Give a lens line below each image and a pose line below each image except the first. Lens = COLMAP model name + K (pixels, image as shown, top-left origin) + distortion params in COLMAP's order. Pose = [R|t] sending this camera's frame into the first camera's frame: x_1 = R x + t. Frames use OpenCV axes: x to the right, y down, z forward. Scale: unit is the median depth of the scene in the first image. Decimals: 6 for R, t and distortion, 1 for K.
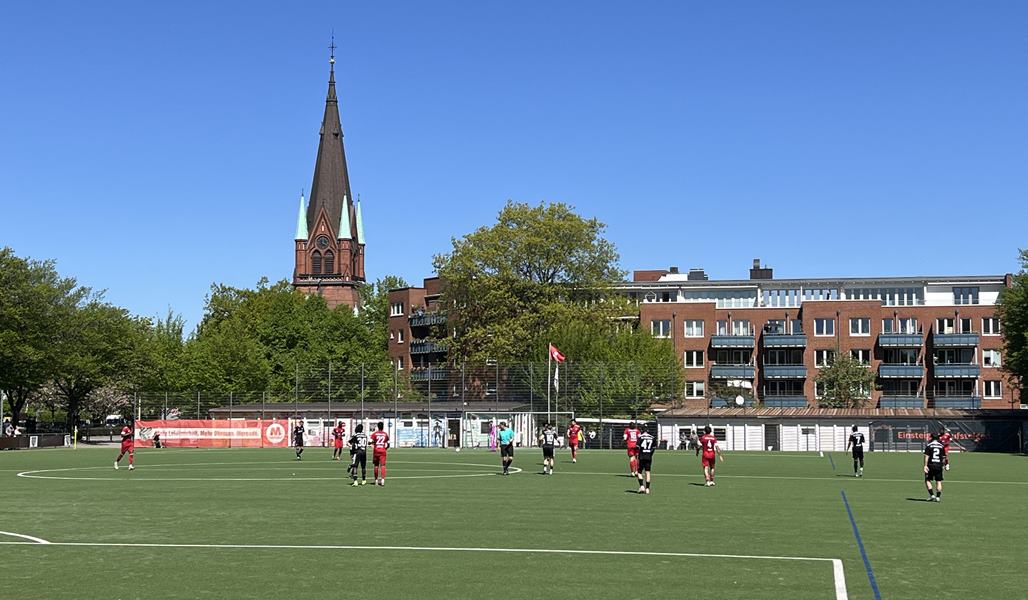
lens RADIAL K [[1475.3, 0, 536.6], [0, 1475.3, 326.9], [0, 0, 1]] dist [0.060764, 0.000000]
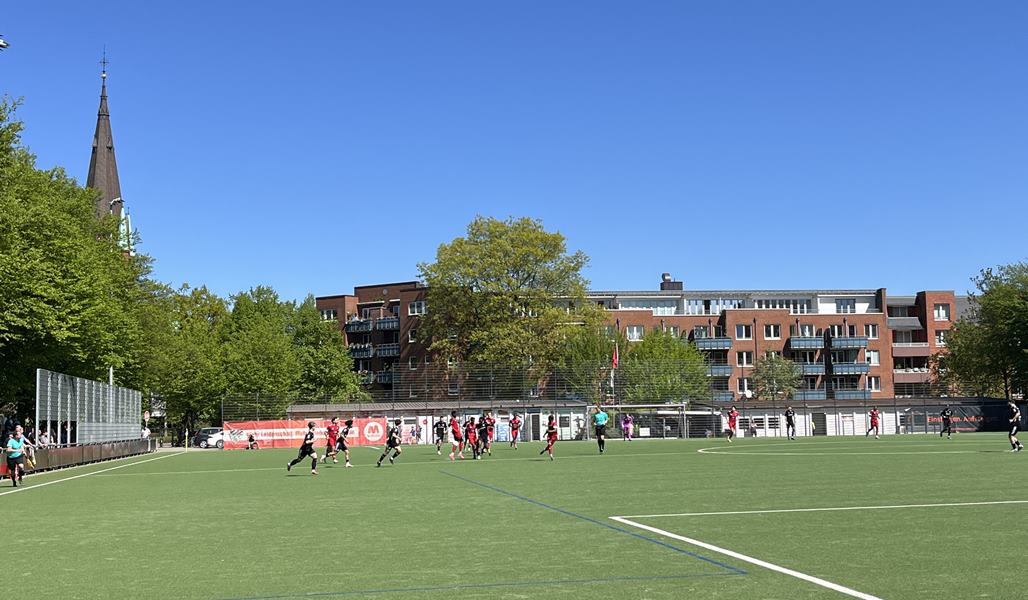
lens RADIAL K [[1337.5, 0, 514.9], [0, 1337.5, 308.8], [0, 0, 1]] dist [0.043104, 0.000000]
pose [[0.944013, 0.006718, 0.329841, -0.324866], [0.001154, 0.999719, -0.023664, 0.006583], [-0.329907, 0.022719, 0.943740, 0.061236]]
